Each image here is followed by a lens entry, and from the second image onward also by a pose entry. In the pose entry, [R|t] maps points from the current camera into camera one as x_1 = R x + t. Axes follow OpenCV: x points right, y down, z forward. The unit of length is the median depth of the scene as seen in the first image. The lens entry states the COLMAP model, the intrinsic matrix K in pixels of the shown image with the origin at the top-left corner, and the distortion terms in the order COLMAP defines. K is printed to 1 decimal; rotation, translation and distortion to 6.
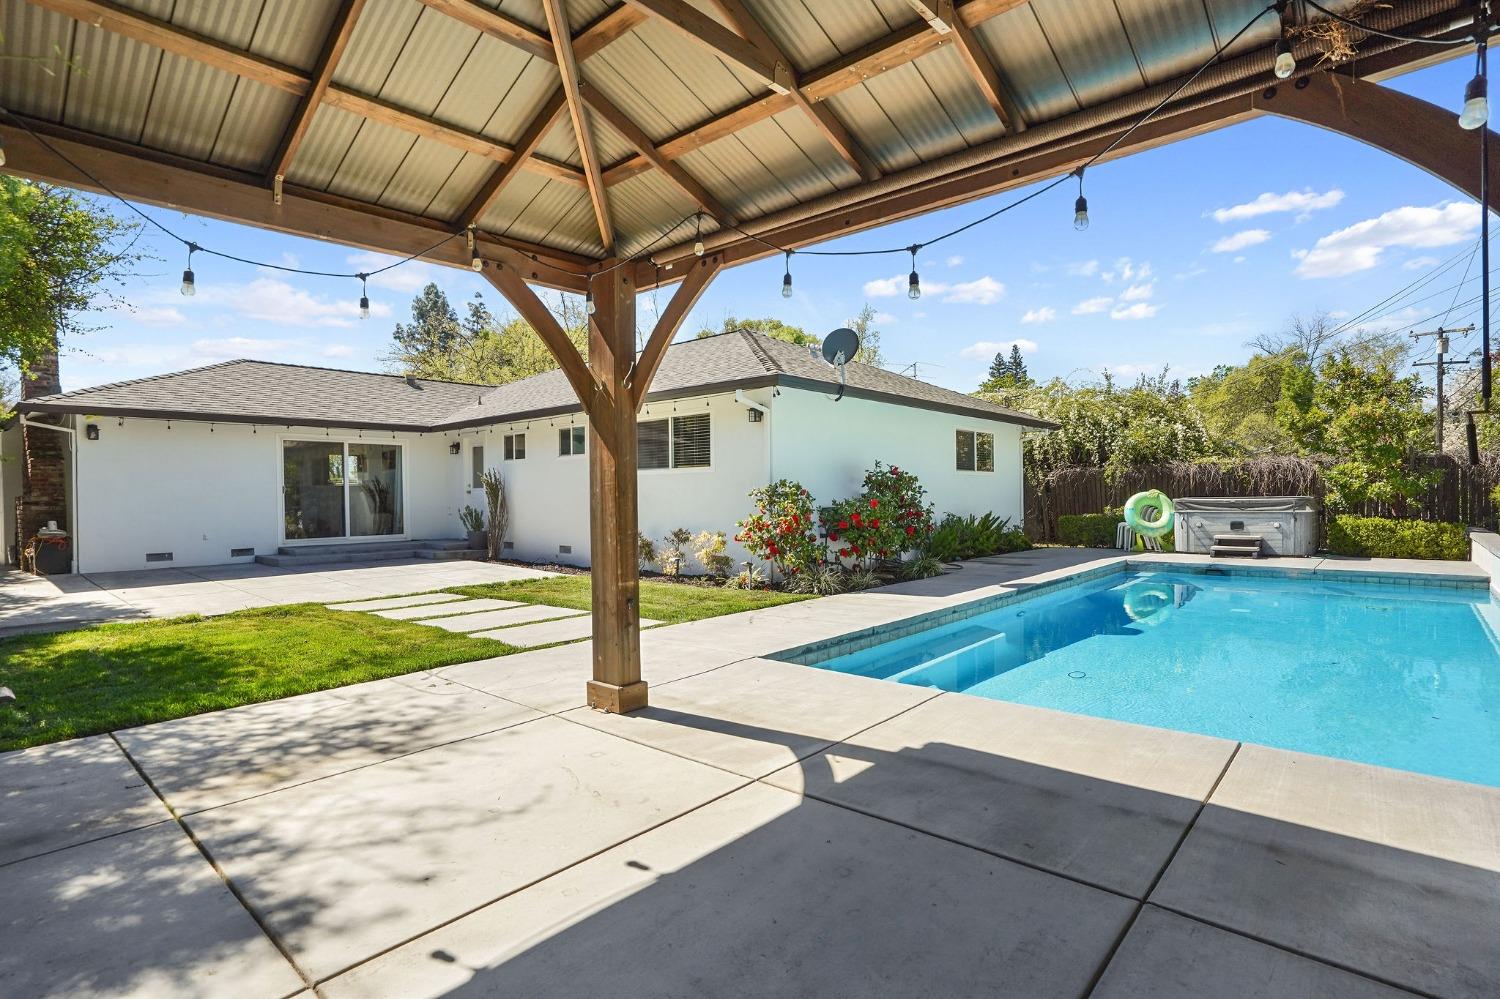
lens RADIAL K [[759.0, 0, 747.9], [0, 759.0, 505.7], [0, 0, 1]] dist [-0.052619, 0.029035]
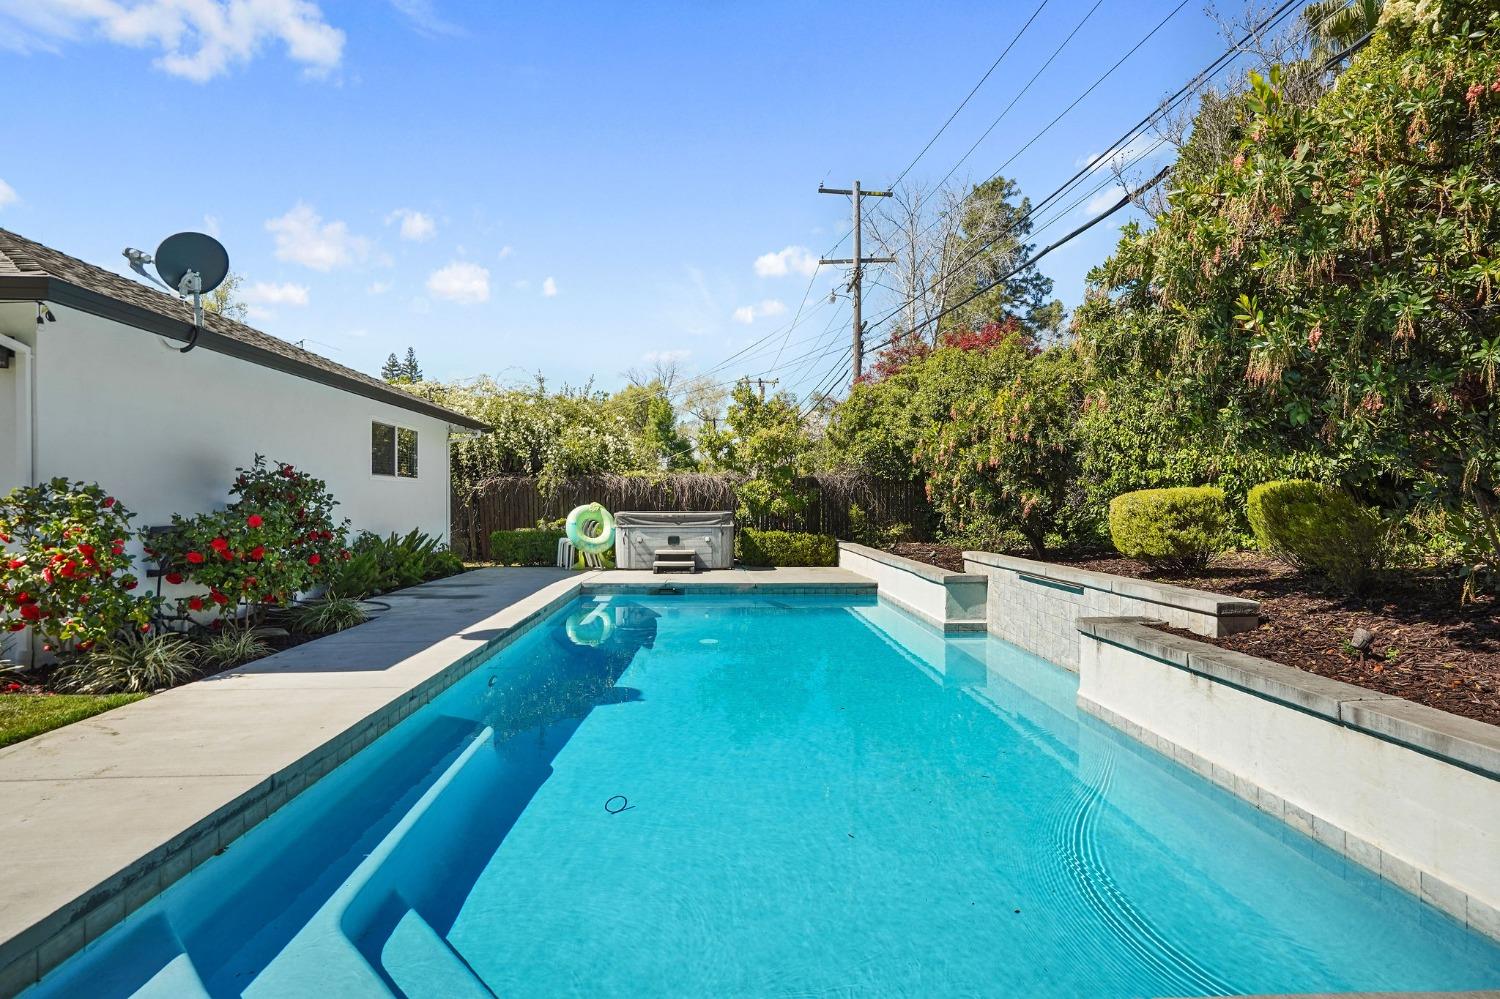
lens RADIAL K [[759.0, 0, 747.9], [0, 759.0, 505.7], [0, 0, 1]] dist [-0.052619, 0.029035]
pose [[0.718037, 0.010302, 0.695929, 0.023772], [-0.001585, 0.999912, -0.013166, -0.006386], [-0.696003, 0.008350, 0.717990, 0.214033]]
